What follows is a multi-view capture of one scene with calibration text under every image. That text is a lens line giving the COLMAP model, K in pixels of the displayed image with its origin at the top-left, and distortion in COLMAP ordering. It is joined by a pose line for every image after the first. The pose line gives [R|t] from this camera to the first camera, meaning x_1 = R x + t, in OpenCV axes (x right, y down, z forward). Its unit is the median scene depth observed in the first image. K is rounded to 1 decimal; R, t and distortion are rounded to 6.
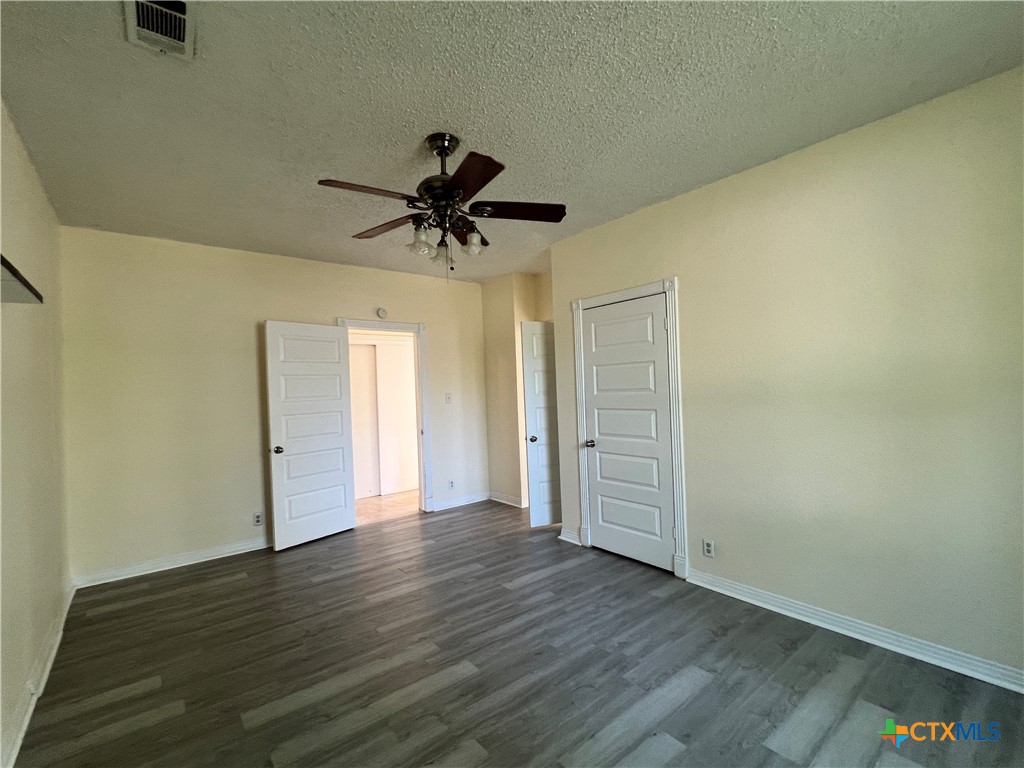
lens RADIAL K [[460.3, 0, 510.5], [0, 460.3, 383.6], [0, 0, 1]] dist [-0.003730, 0.000753]
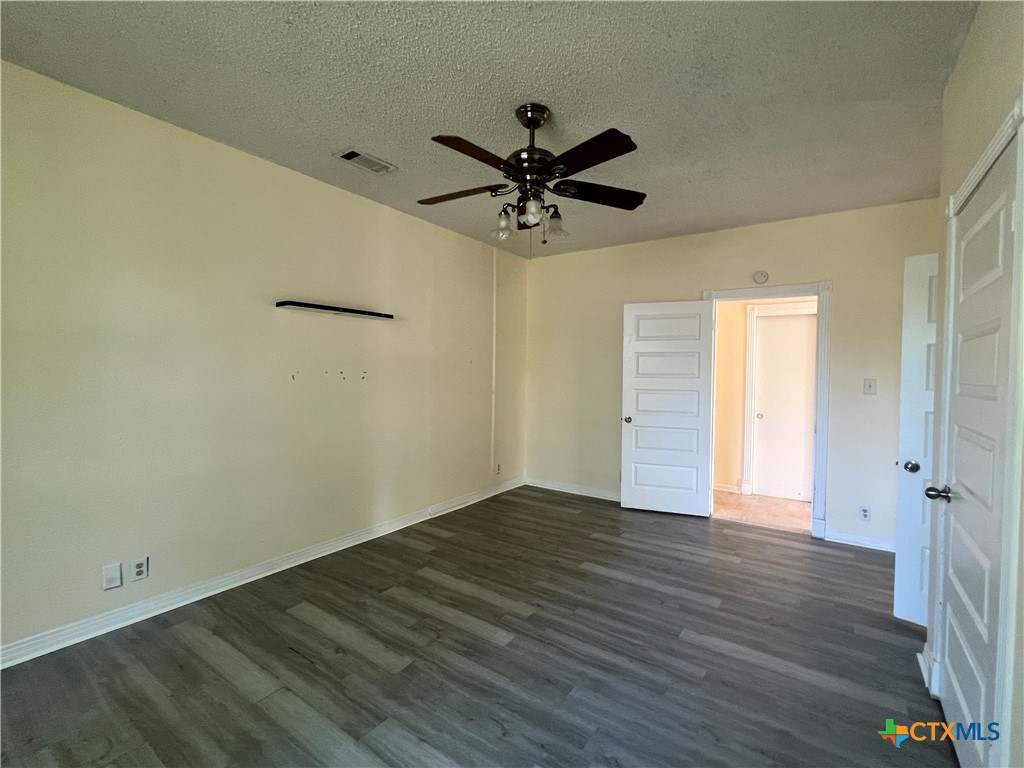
lens RADIAL K [[460.3, 0, 510.5], [0, 460.3, 383.6], [0, 0, 1]] dist [-0.003730, 0.000753]
pose [[0.281087, 0.063174, -0.957601, 0.665611], [-0.014613, 0.997997, 0.061550, -0.012292], [0.959571, -0.003308, 0.281447, 0.560584]]
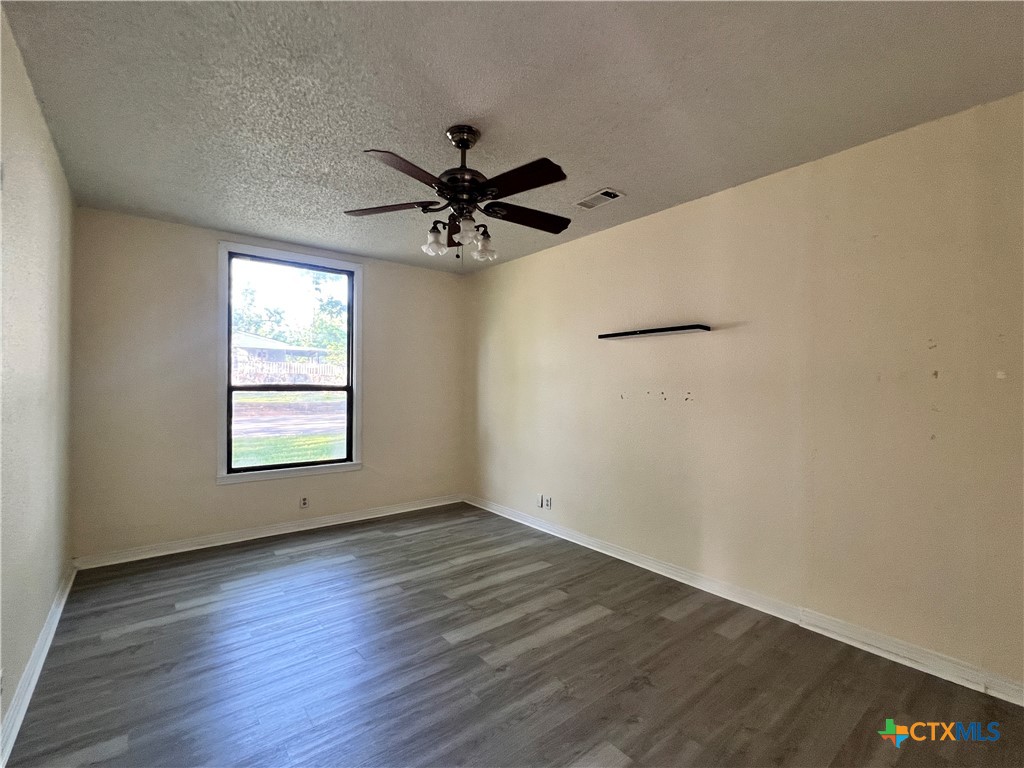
lens RADIAL K [[460.3, 0, 510.5], [0, 460.3, 383.6], [0, 0, 1]] dist [-0.003730, 0.000753]
pose [[-0.999678, 0.025314, -0.001686, -0.191565], [0.025337, 0.999559, -0.015501, 0.022462], [0.001293, -0.015539, -0.999878, 1.633951]]
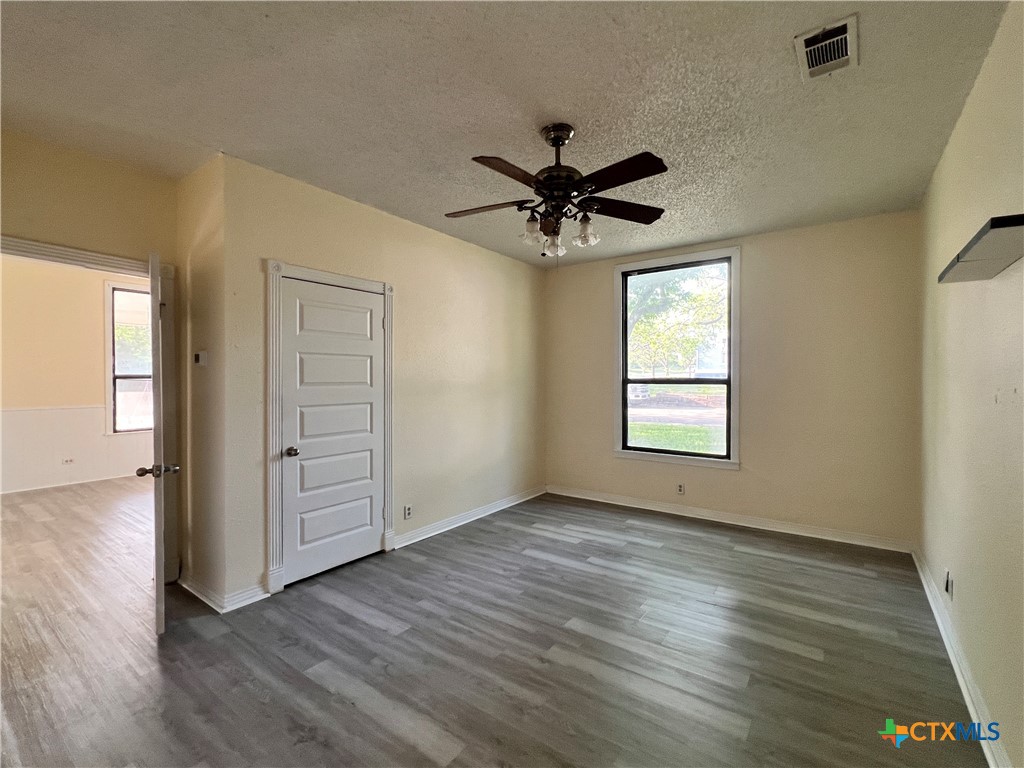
lens RADIAL K [[460.3, 0, 510.5], [0, 460.3, 383.6], [0, 0, 1]] dist [-0.003730, 0.000753]
pose [[-0.265133, 0.022249, 0.963955, -0.891874], [-0.002621, 0.999713, -0.023795, 0.043602], [-0.964208, -0.008836, -0.264999, 1.124478]]
